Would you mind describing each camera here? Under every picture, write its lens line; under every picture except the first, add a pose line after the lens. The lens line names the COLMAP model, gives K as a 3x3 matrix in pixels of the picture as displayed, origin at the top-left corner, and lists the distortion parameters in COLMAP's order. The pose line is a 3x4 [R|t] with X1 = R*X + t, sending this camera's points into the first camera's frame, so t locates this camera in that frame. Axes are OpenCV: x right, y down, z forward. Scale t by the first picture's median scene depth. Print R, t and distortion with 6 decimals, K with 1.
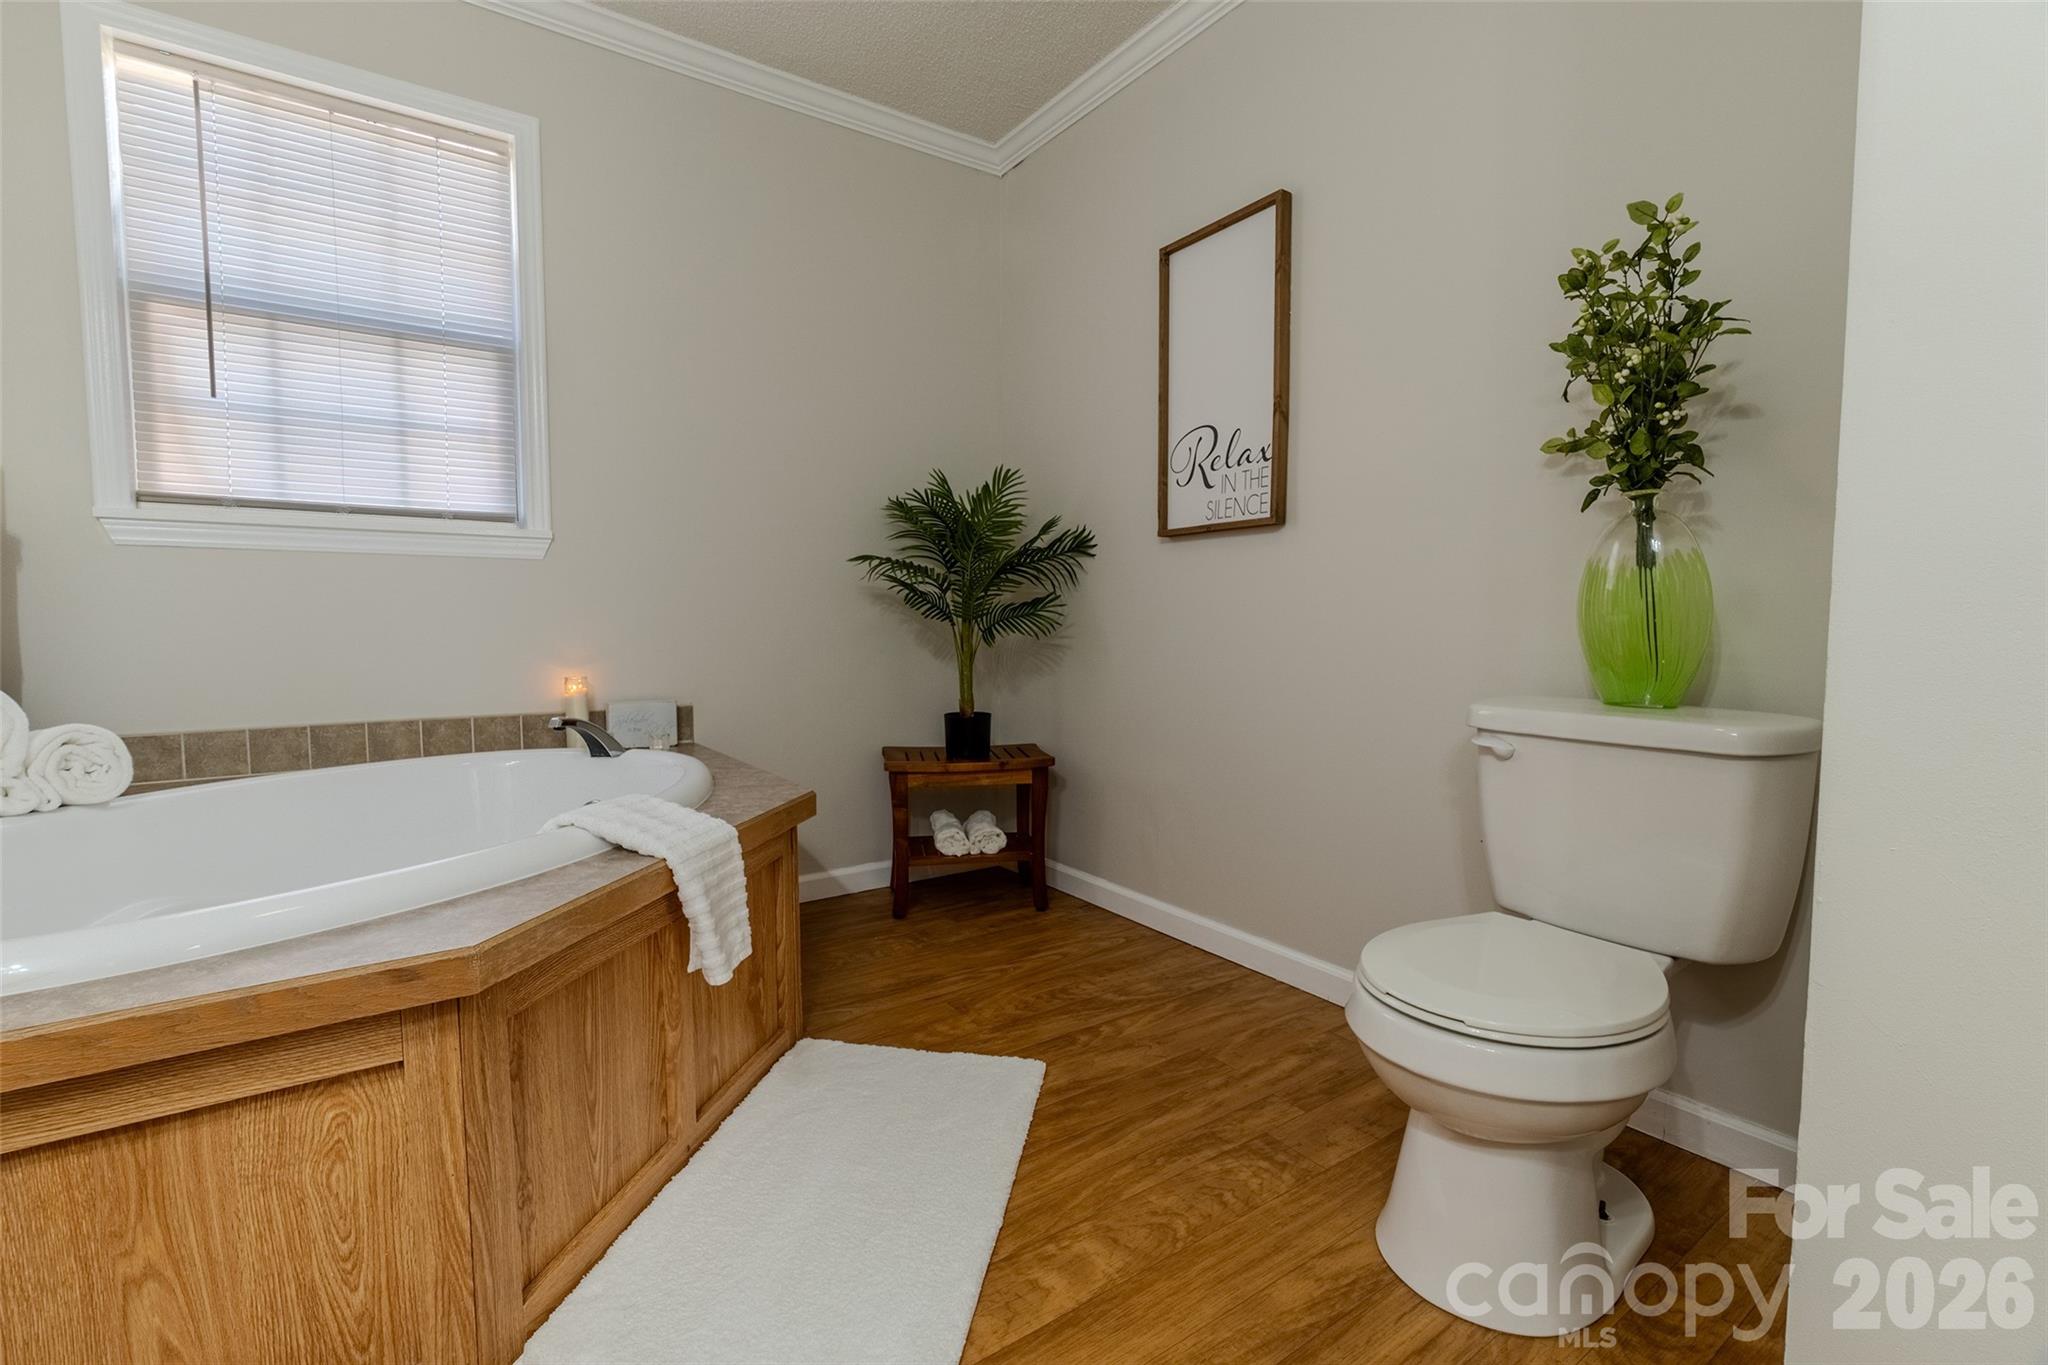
lens RADIAL K [[899.8, 0, 1024.0], [0, 899.8, 674.1], [0, 0, 1]] dist [-0.003813, 0.000193]
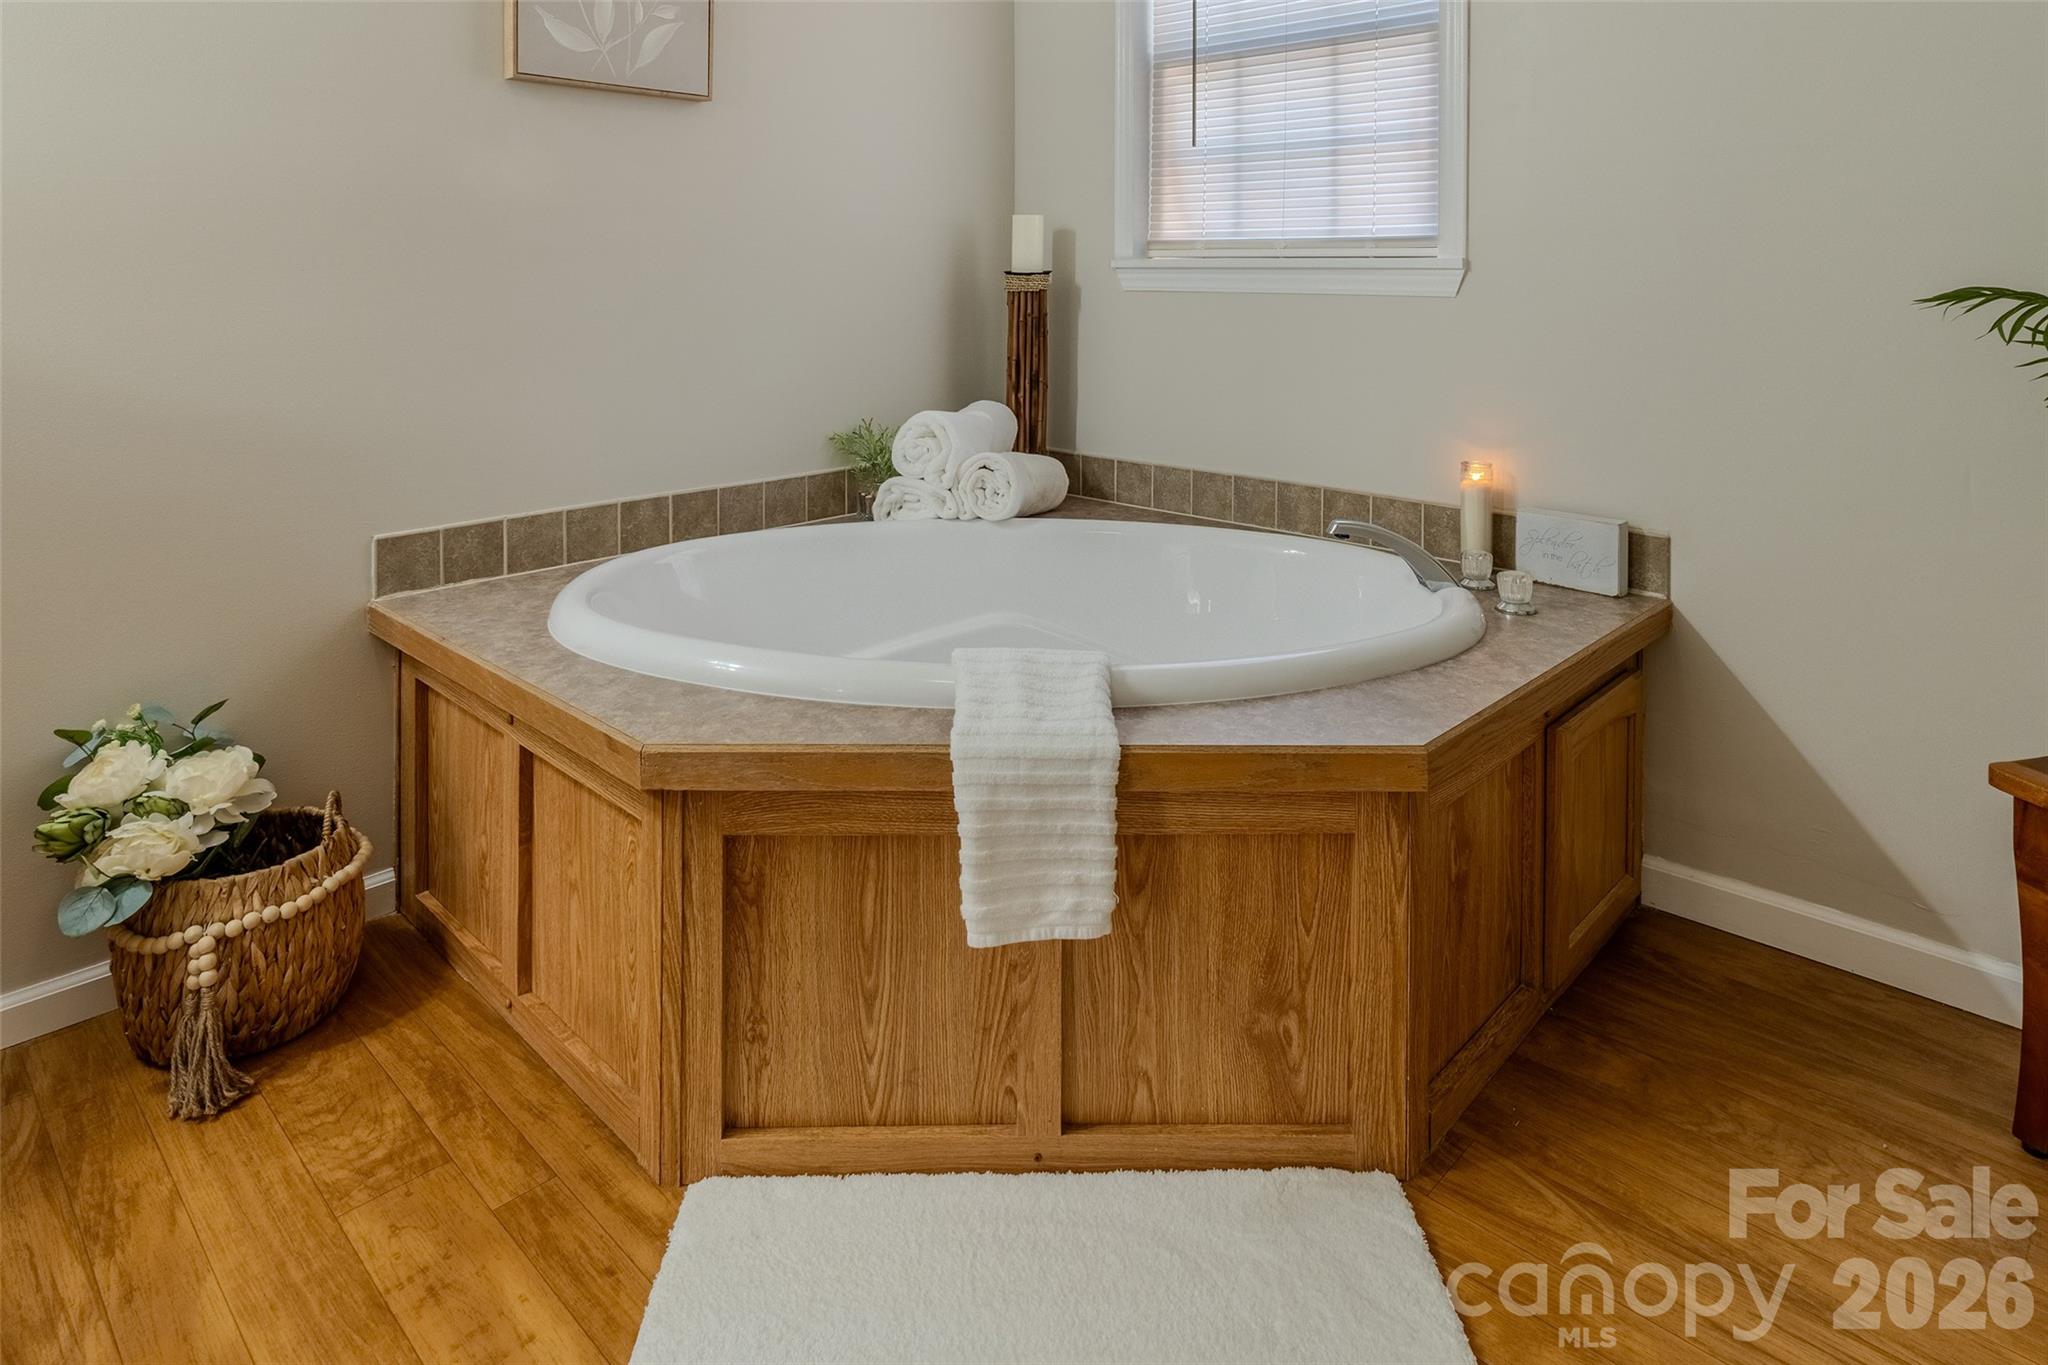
lens RADIAL K [[1193.3, 0, 1022.9], [0, 1193.3, 278.5], [0, 0, 1]] dist [-0.004519, -0.000380]
pose [[0.196968, 0.005179, -0.980396, 0.543629], [-0.068412, 0.997621, -0.008474, -0.169250], [0.978020, 0.068740, 0.196853, 0.708106]]
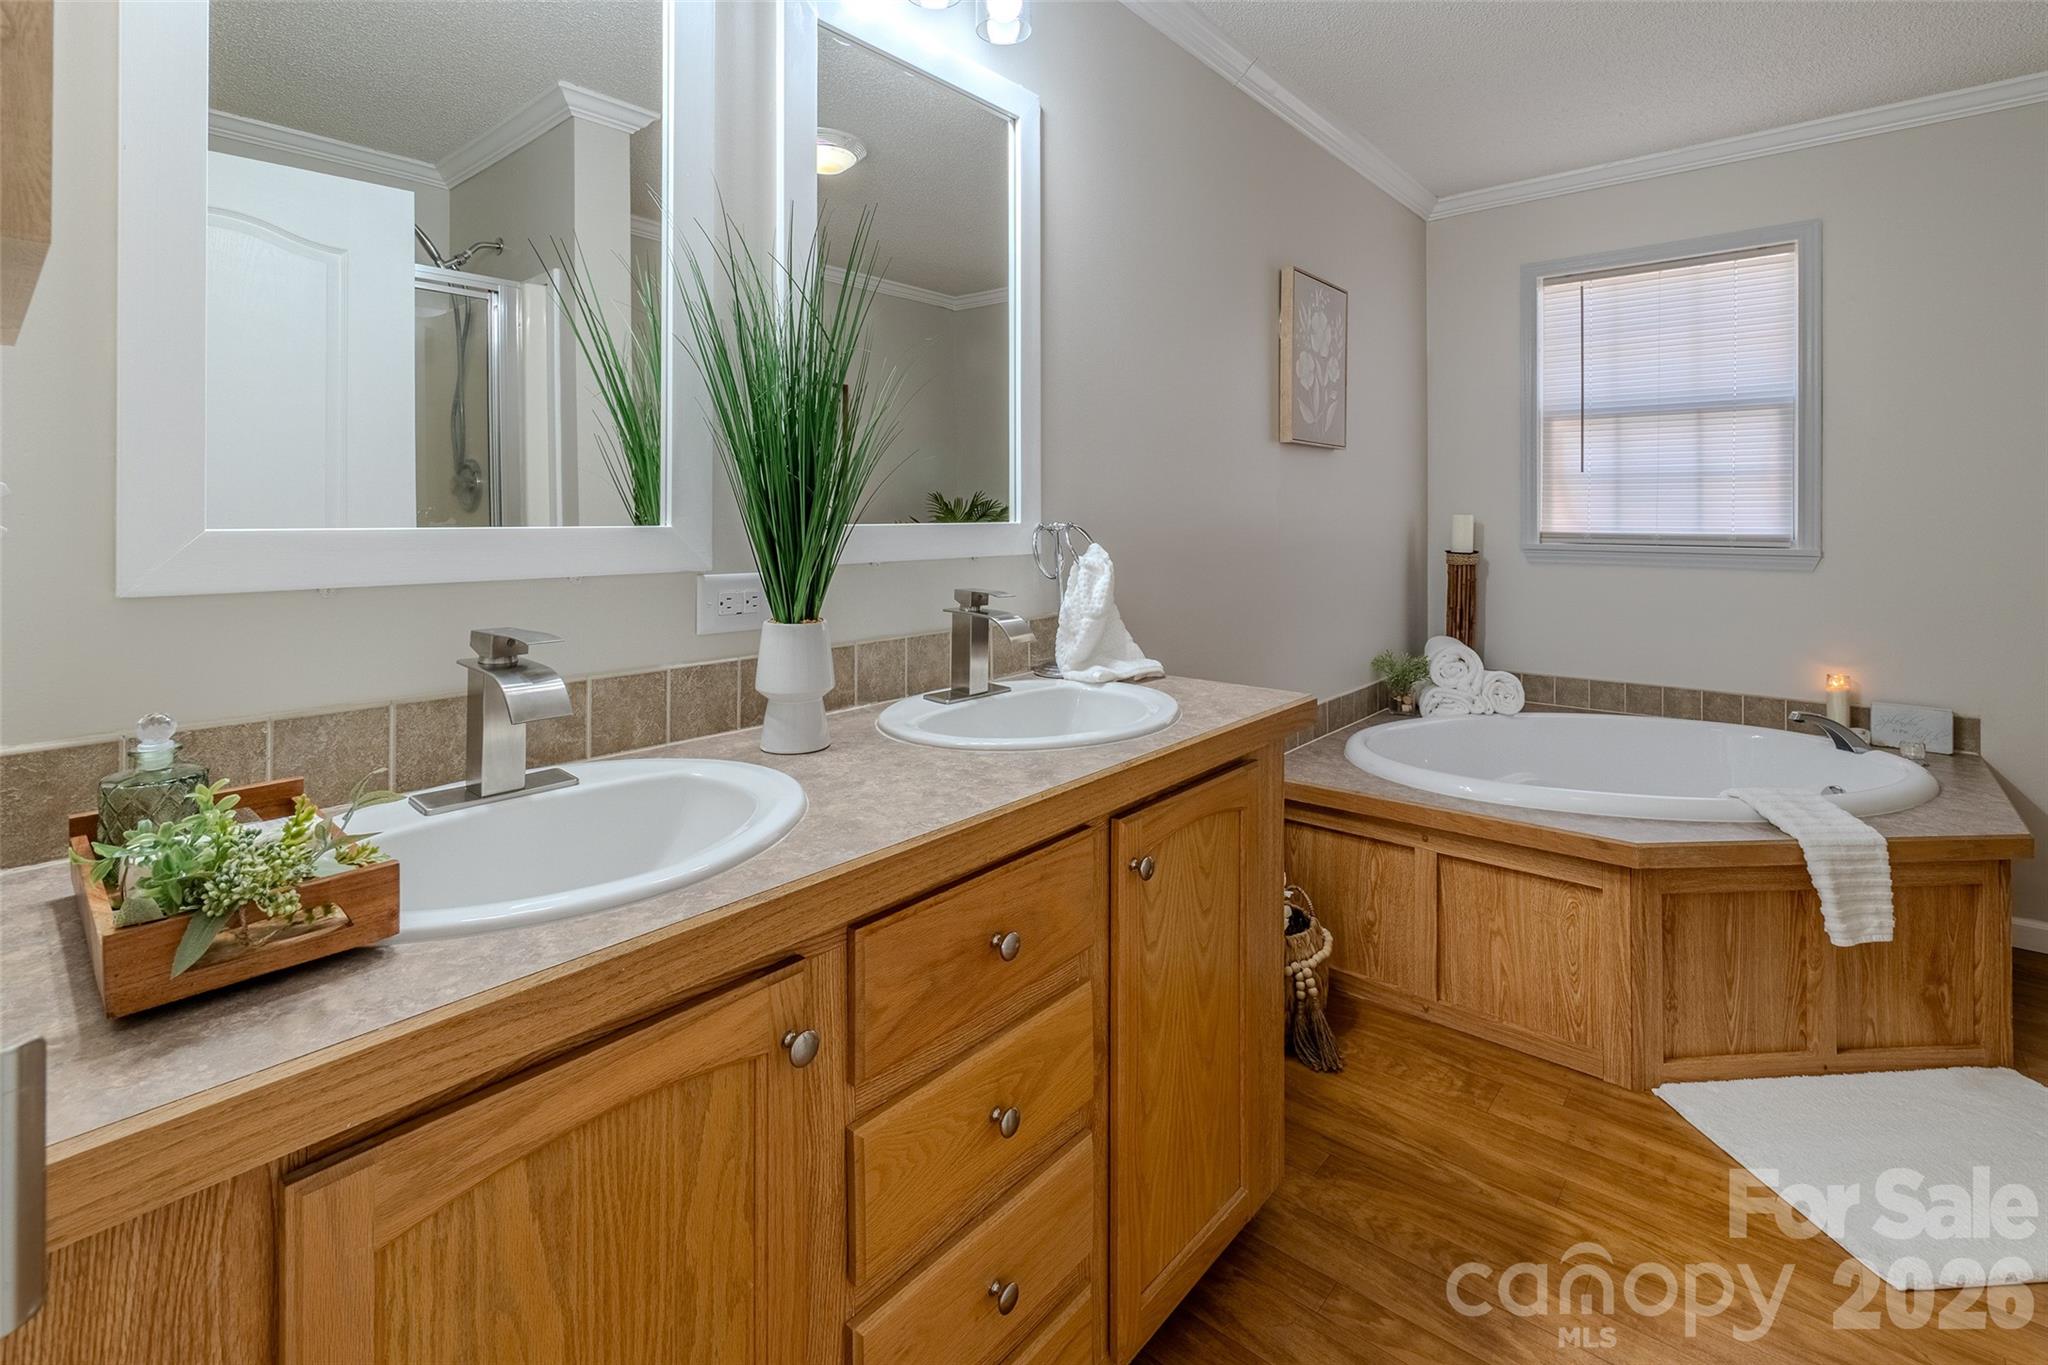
lens RADIAL K [[939.1, 0, 1028.3], [0, 939.1, 515.2], [0, 0, 1]] dist [-0.002374, -0.000151]
pose [[0.256392, 0.000613, -0.966573, 0.629790], [-0.065557, 0.997708, -0.016757, -0.177417], [0.964347, 0.067662, 0.255844, -0.520294]]
